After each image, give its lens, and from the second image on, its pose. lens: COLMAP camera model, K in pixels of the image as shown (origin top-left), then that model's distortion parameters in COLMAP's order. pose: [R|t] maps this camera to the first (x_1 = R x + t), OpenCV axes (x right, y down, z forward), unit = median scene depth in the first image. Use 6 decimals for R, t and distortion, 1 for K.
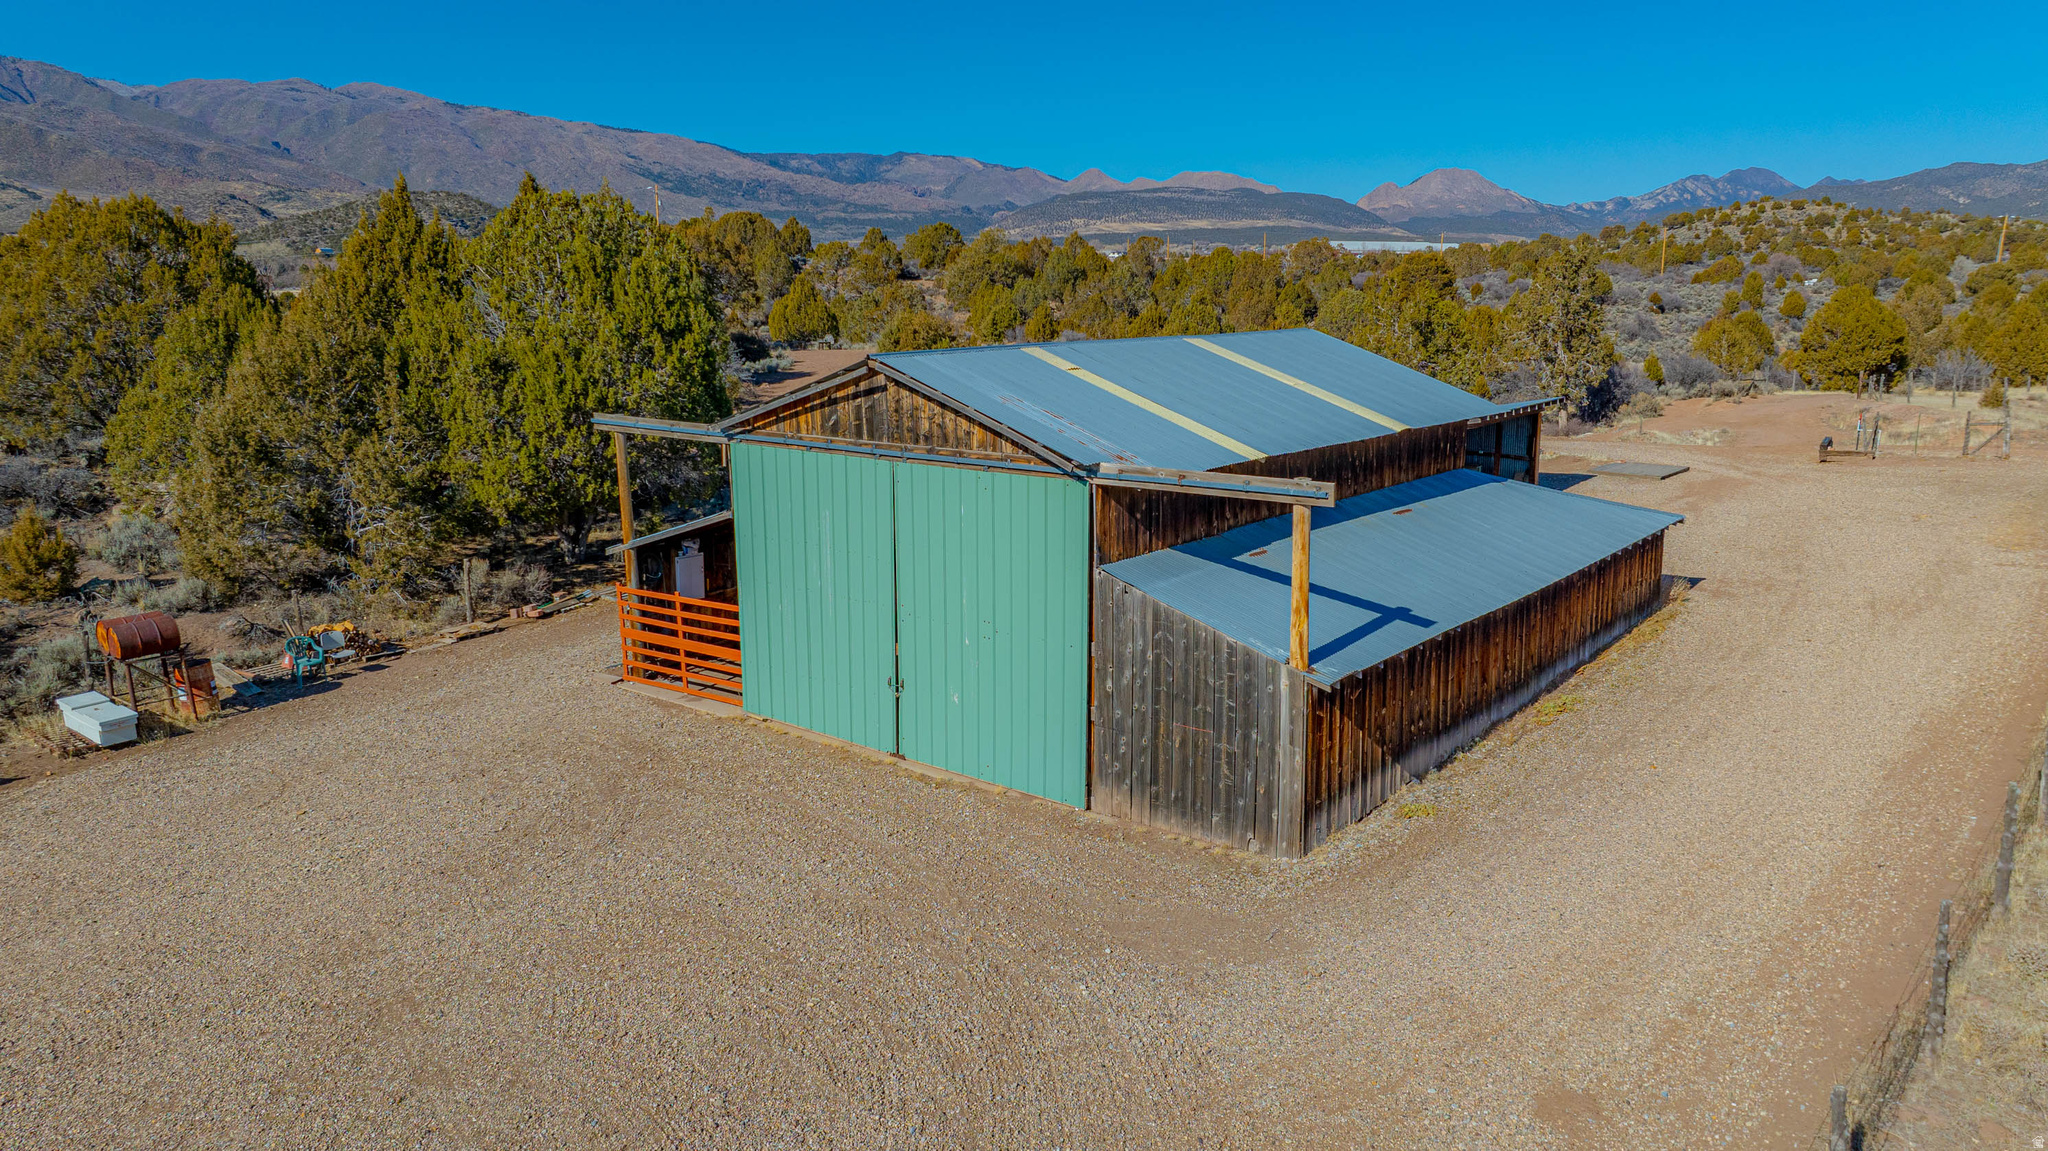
lens RADIAL K [[1522.3, 0, 1024.0], [0, 1522.3, 575.5], [0, 0, 1]] dist [0.121544, -0.410150]
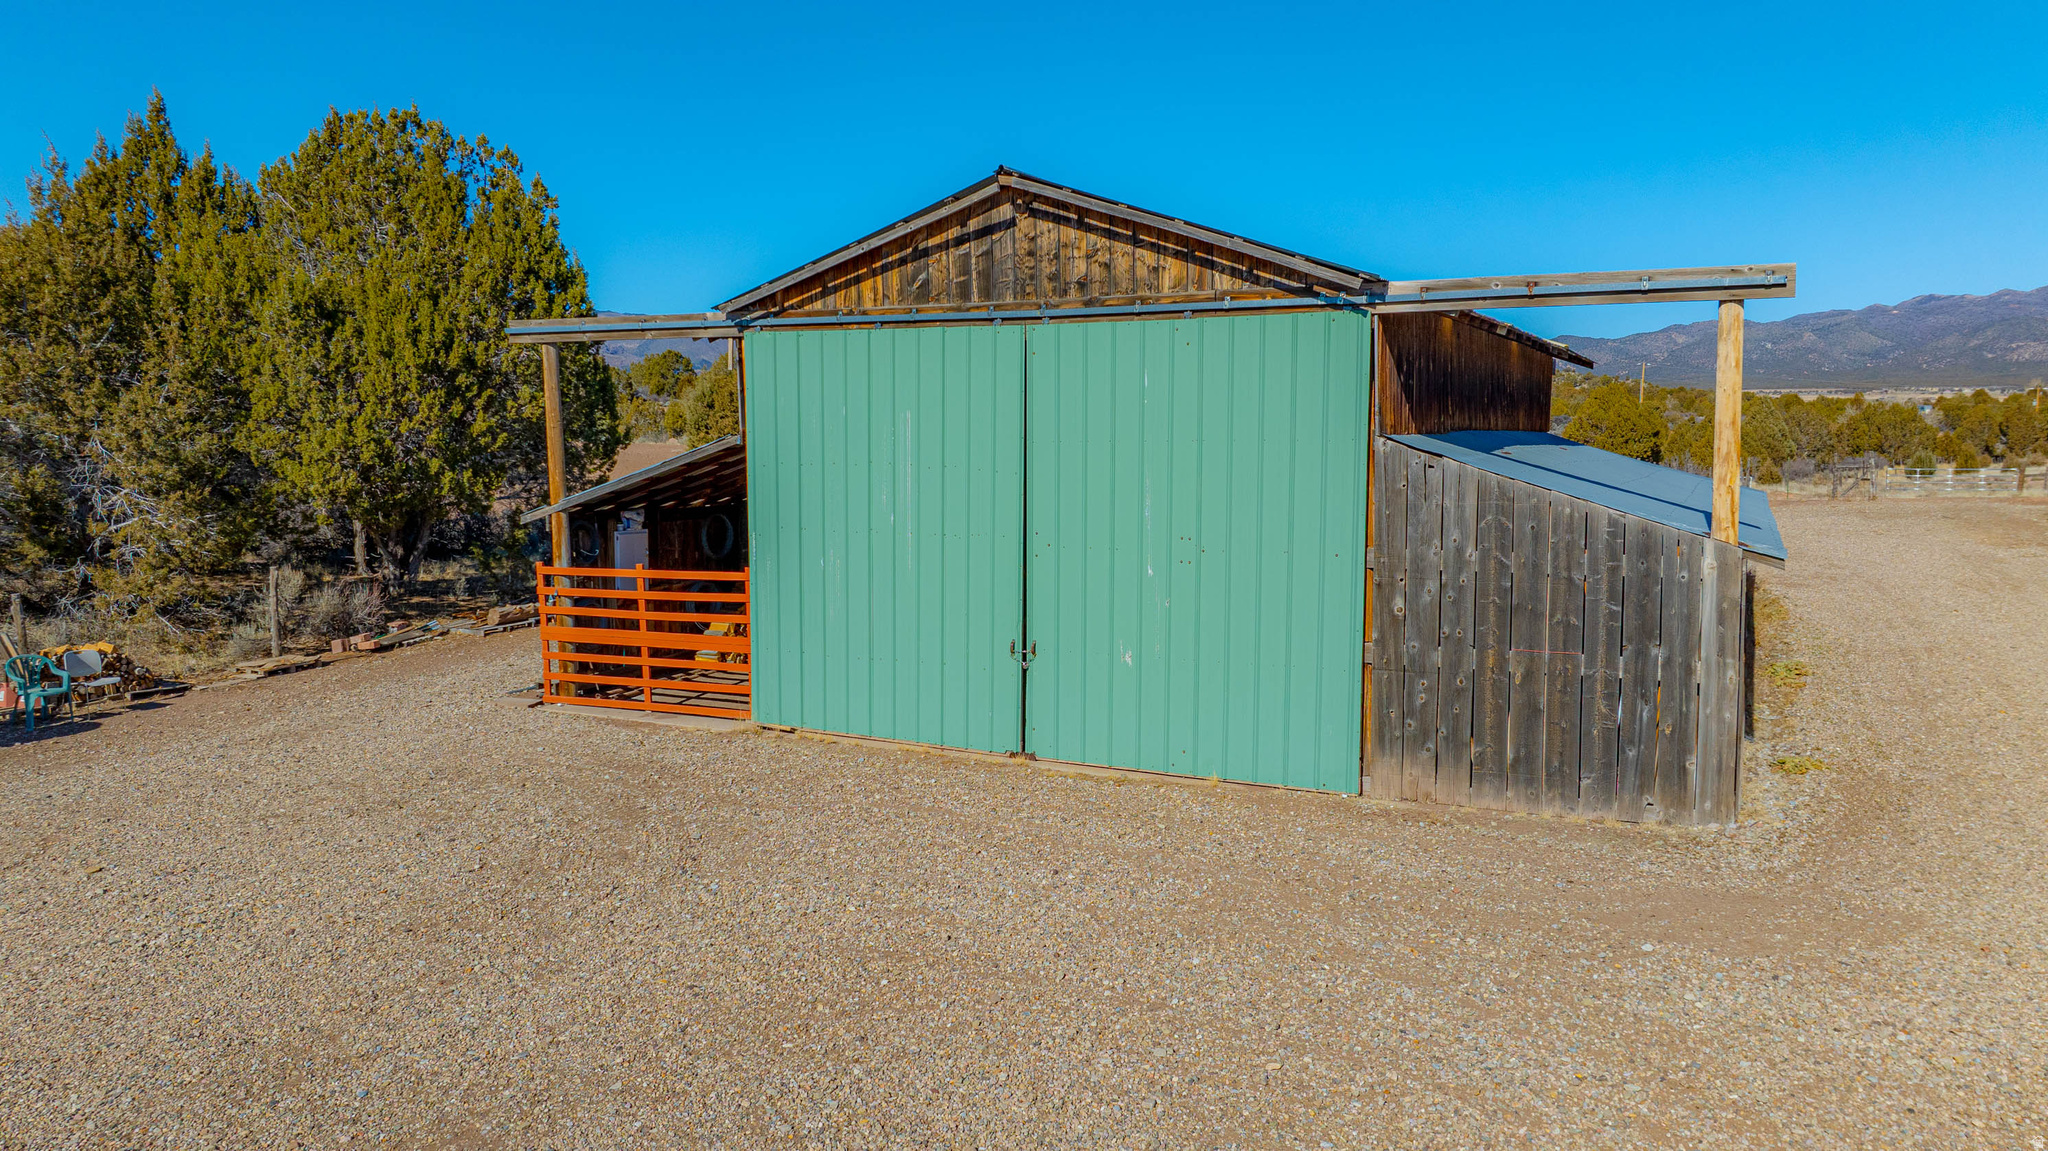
lens RADIAL K [[1483.2, 0, 1024.0], [0, 1483.2, 575.5], [0, 0, 1]] dist [0.001371, -0.002044]
pose [[0.975925, -0.016449, 0.217486, -0.209406], [0.040816, 0.993310, -0.108029, 0.100718], [-0.214254, 0.114305, 0.970067, 0.307090]]
